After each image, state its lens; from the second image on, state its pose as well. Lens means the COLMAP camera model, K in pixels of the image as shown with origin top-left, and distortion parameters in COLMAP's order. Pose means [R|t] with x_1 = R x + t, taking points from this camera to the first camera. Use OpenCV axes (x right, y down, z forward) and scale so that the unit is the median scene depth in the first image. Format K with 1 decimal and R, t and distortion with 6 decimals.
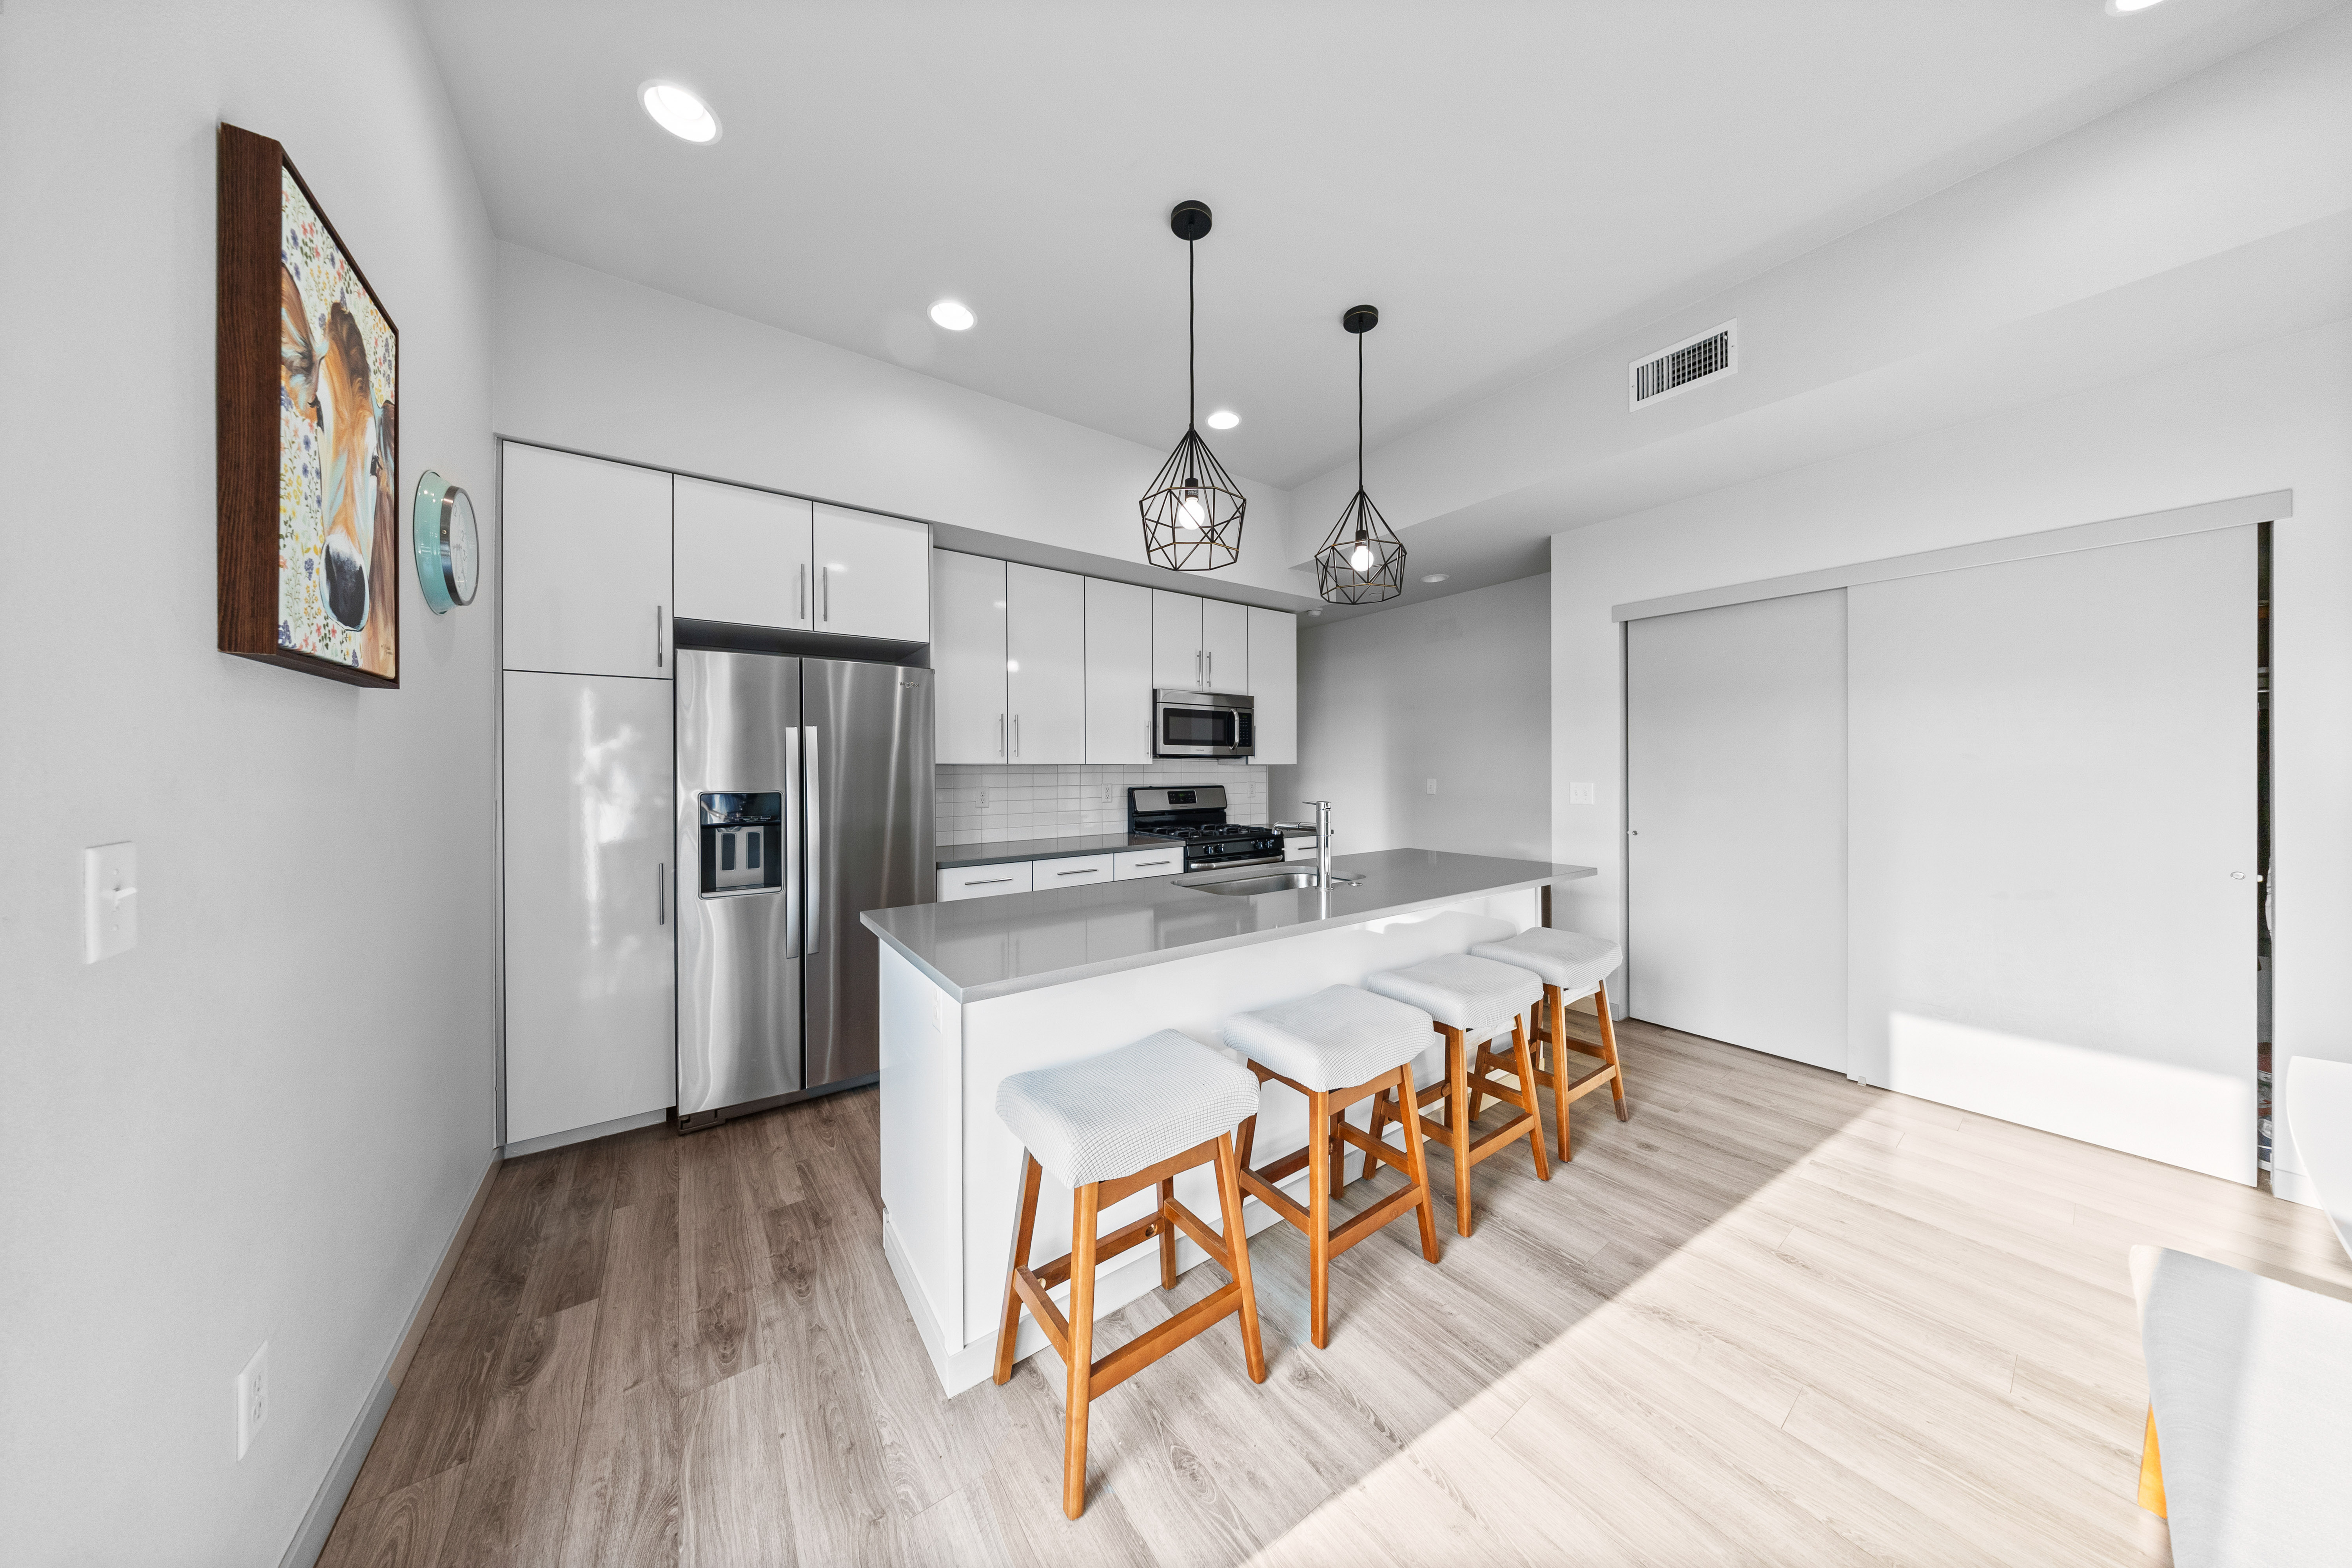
lens RADIAL K [[691.9, 0, 1184.3], [0, 691.9, 767.1], [0, 0, 1]] dist [-0.002320, -0.000193]
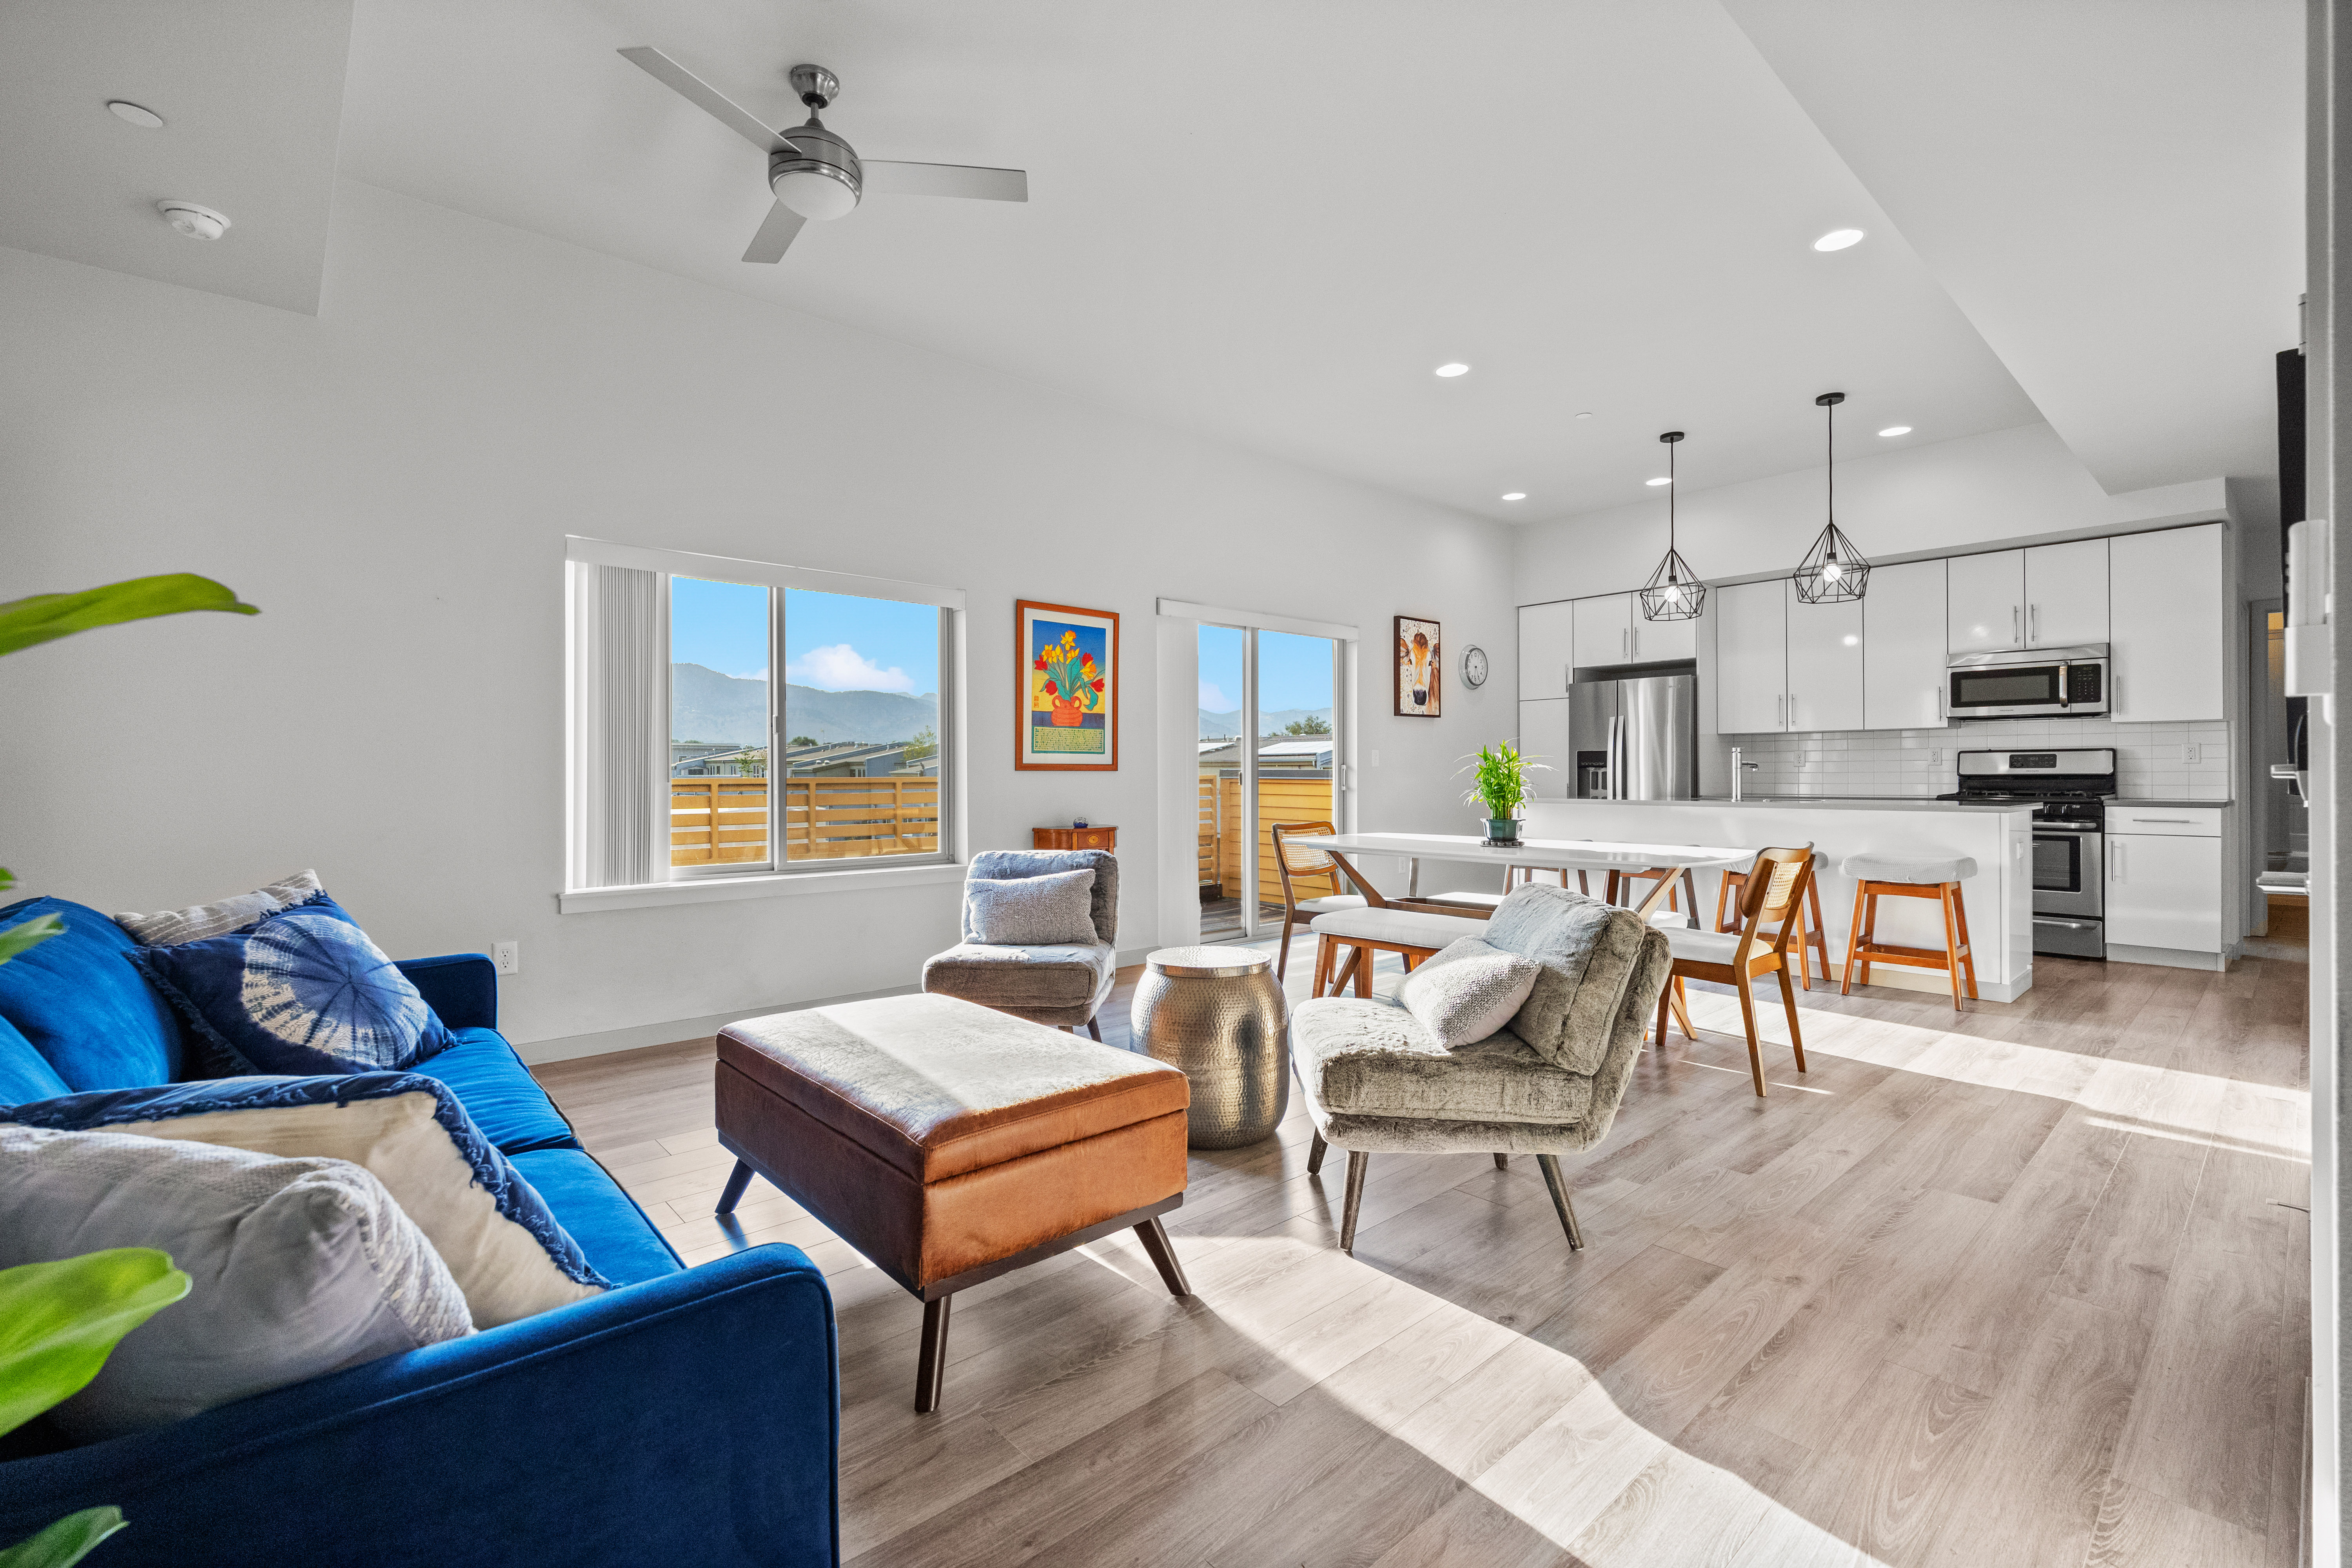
lens RADIAL K [[1037.7, 0, 1174.0], [0, 1037.7, 776.4], [0, 0, 1]] dist [0.002336, -0.000453]
pose [[0.103004, 0.006745, -0.994658, 2.214950], [0.008604, 0.999934, 0.007672, 0.076228], [0.994644, -0.009348, 0.102939, -0.525396]]
